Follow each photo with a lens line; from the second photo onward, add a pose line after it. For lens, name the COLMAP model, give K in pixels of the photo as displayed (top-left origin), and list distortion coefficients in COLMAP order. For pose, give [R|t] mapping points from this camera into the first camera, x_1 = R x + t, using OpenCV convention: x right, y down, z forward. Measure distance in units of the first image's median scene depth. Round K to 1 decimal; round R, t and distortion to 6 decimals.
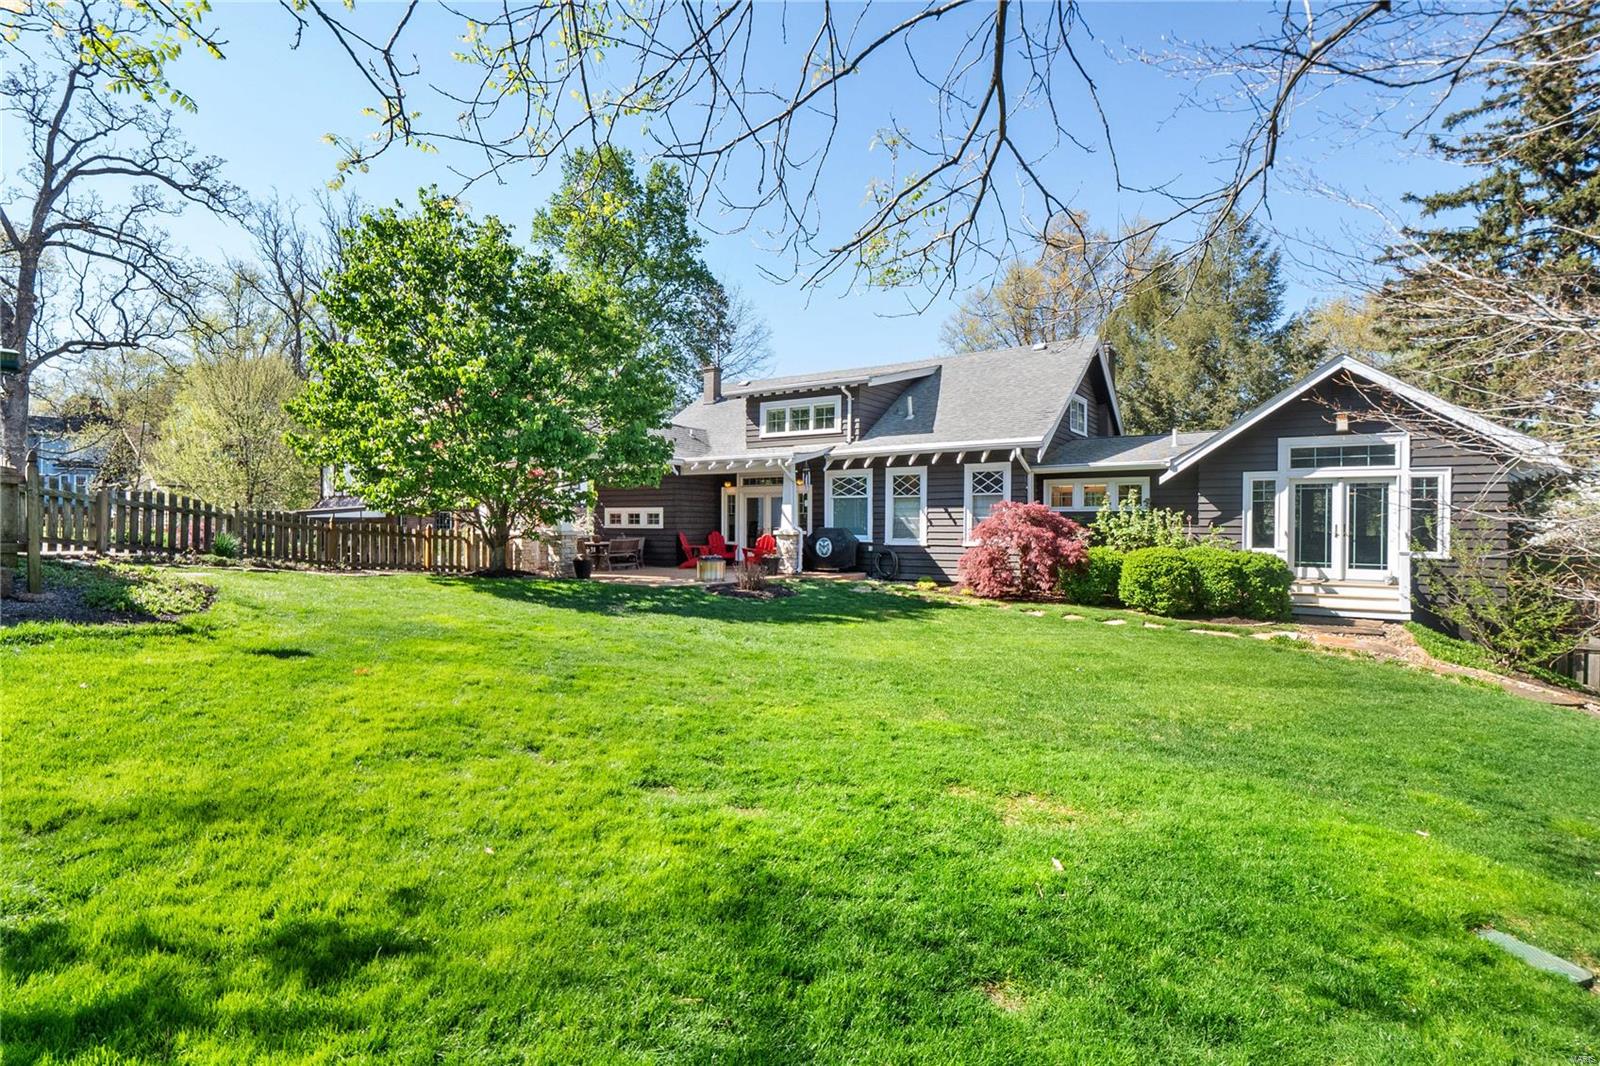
lens RADIAL K [[772.3, 0, 788.2], [0, 772.3, 534.8], [0, 0, 1]] dist [-0.002033, -0.003060]
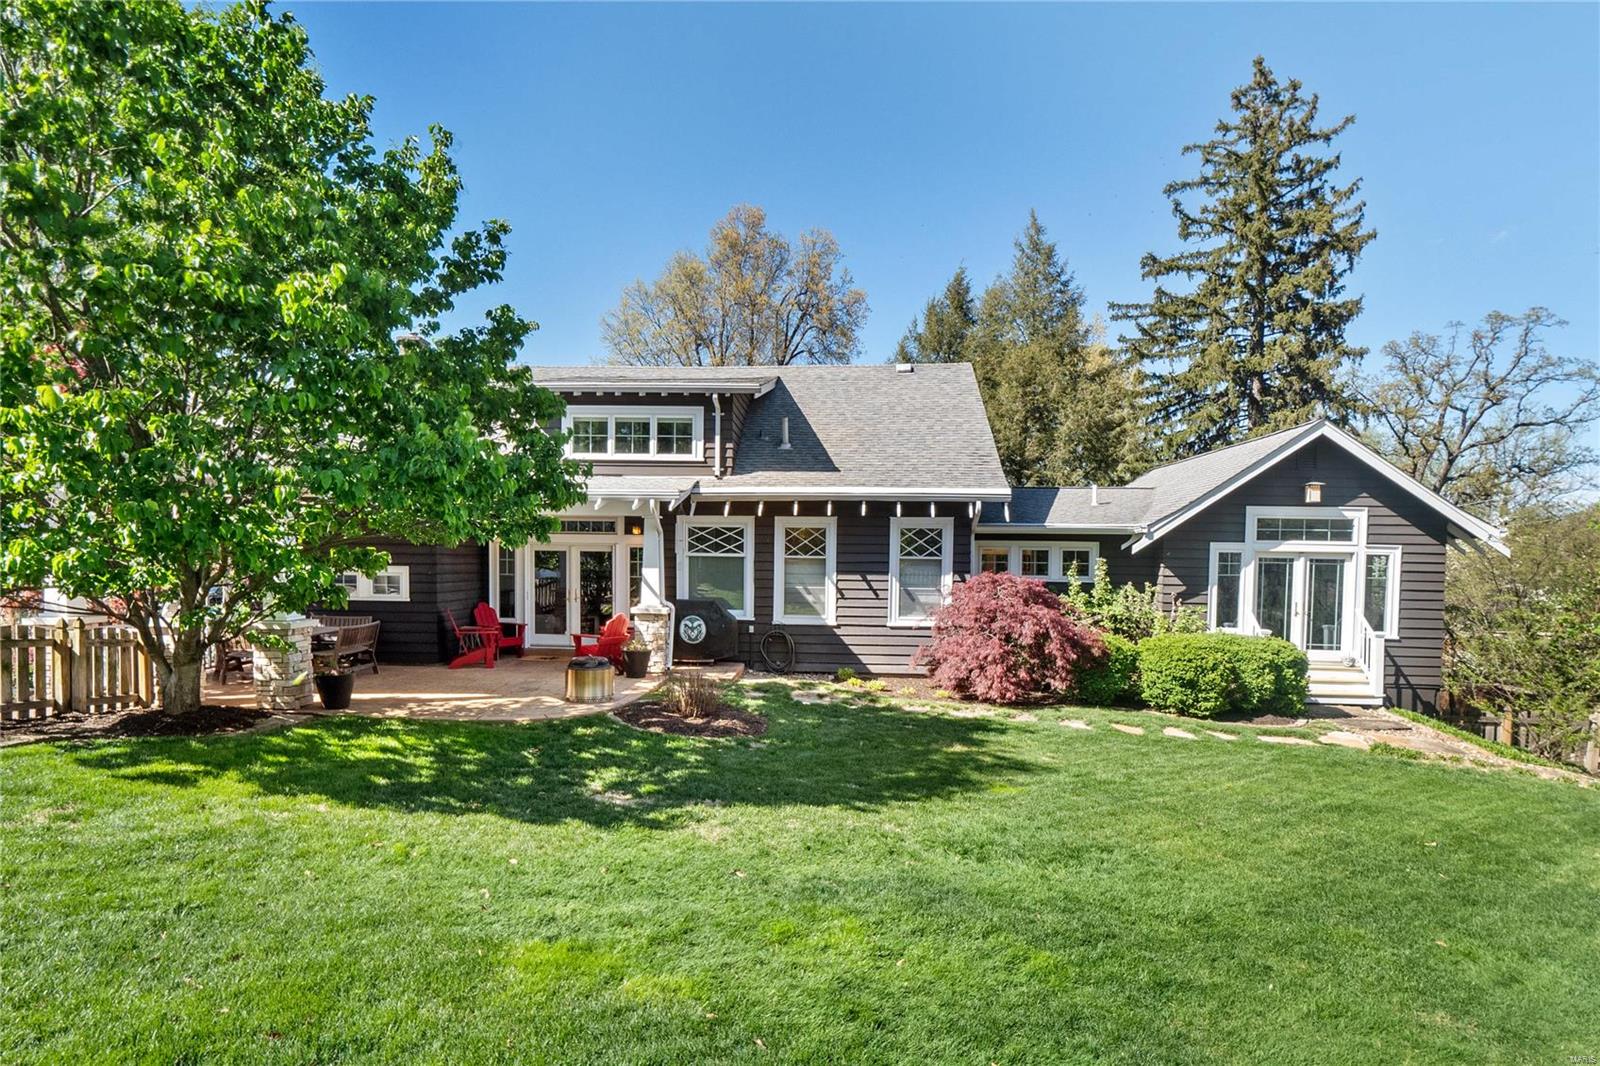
lens RADIAL K [[892.5, 0, 787.3], [0, 892.5, 598.2], [0, 0, 1]] dist [0.006020, 0.000508]
pose [[0.870431, -0.012426, 0.492134, -0.275316], [-0.005870, 0.999348, 0.035614, -0.041002], [-0.492256, -0.033888, 0.869791, 0.278582]]
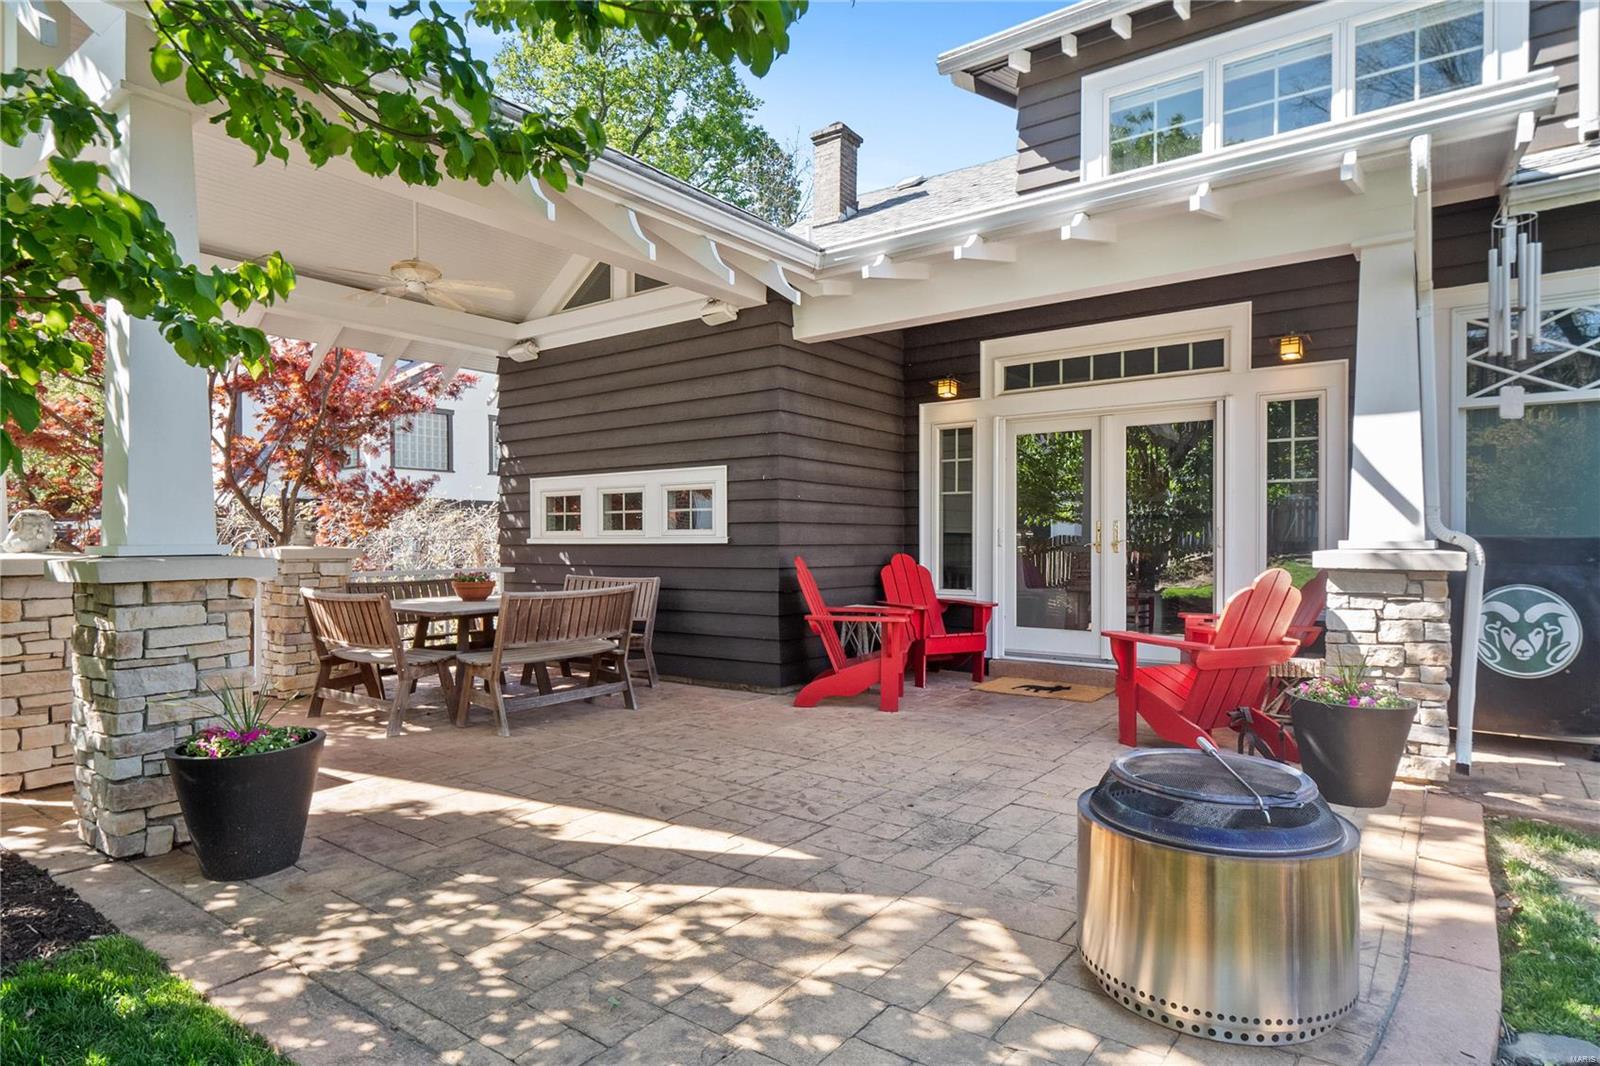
lens RADIAL K [[903.8, 0, 788.7], [0, 903.8, 558.6], [0, 0, 1]] dist [0.005412, -0.000585]
pose [[0.998629, -0.001532, -0.052317, -0.138201], [0.001622, 0.999997, 0.001691, -0.003849], [0.052314, -0.001773, 0.998629, 0.766694]]
